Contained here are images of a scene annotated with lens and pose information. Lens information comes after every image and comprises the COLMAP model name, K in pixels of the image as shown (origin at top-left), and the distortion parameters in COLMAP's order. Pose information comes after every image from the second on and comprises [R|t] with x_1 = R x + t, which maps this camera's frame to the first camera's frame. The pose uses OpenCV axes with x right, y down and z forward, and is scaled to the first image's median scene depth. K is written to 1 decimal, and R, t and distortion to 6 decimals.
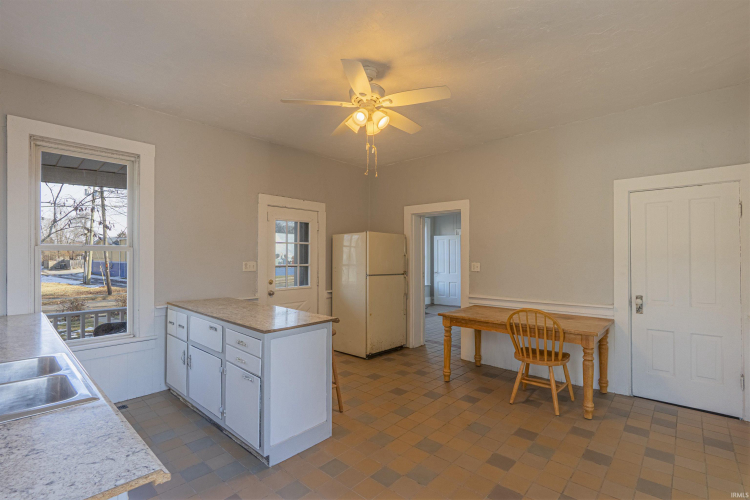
lens RADIAL K [[348.7, 0, 379.3], [0, 348.7, 246.9], [0, 0, 1]] dist [-0.001363, 0.000036]
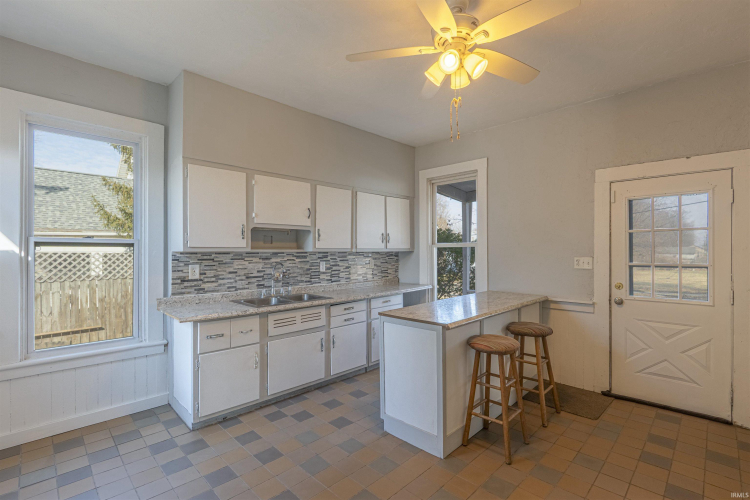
lens RADIAL K [[348.7, 0, 379.3], [0, 348.7, 246.9], [0, 0, 1]] dist [-0.001363, 0.000036]
pose [[-0.031337, -0.000895, -0.999508, 0.690000], [0.031776, 0.999493, -0.001891, 0.005472], [0.999004, -0.031820, -0.031293, 0.816682]]
